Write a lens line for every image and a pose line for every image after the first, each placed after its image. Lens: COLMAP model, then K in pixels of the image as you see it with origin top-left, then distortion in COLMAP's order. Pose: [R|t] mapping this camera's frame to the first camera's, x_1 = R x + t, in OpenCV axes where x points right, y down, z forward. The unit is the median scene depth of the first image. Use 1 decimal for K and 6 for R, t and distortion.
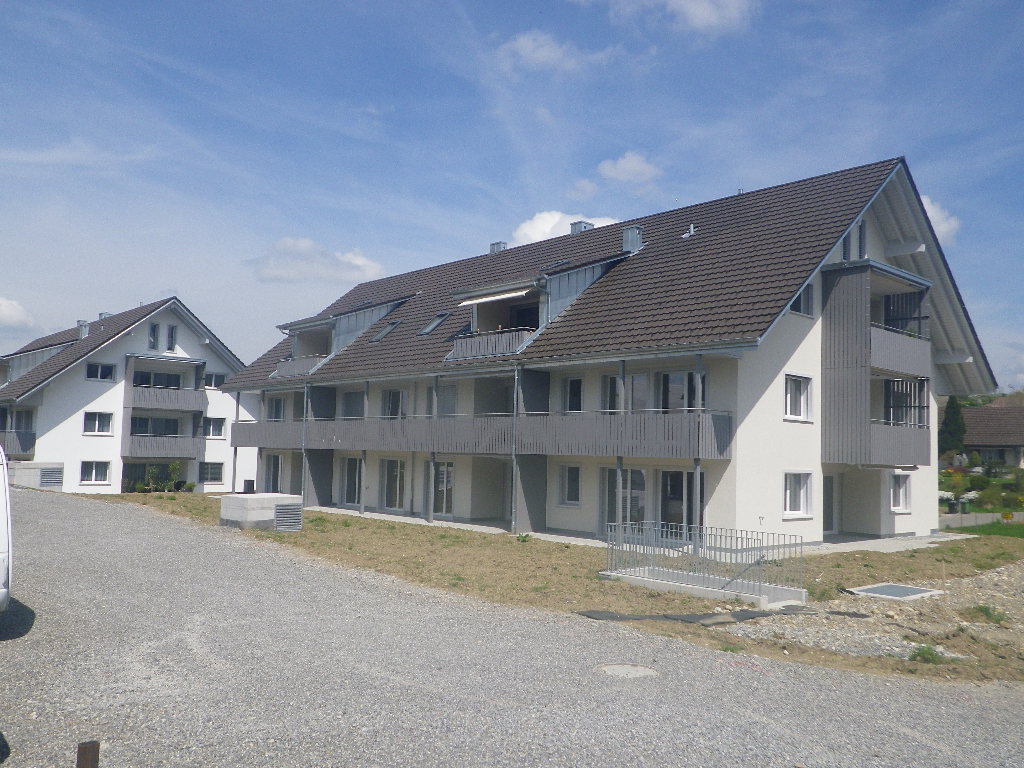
lens RADIAL K [[861.6, 0, 512.0], [0, 861.6, 384.0], [0, 0, 1]] dist [-0.006440, 0.004158]
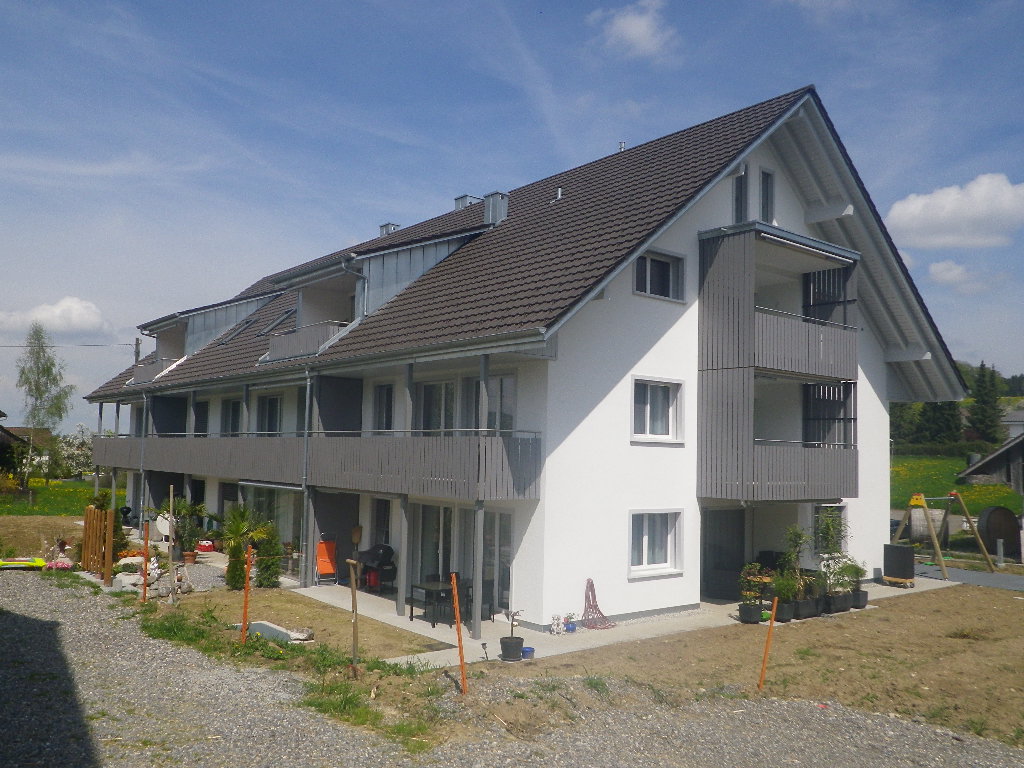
lens RADIAL K [[861.6, 0, 512.0], [0, 861.6, 384.0], [0, 0, 1]] dist [-0.006440, 0.004158]
pose [[0.998882, -0.011078, -0.045961, 0.228511], [0.010955, 0.999936, -0.002921, -0.005813], [0.045991, 0.002415, 0.998939, 0.244675]]
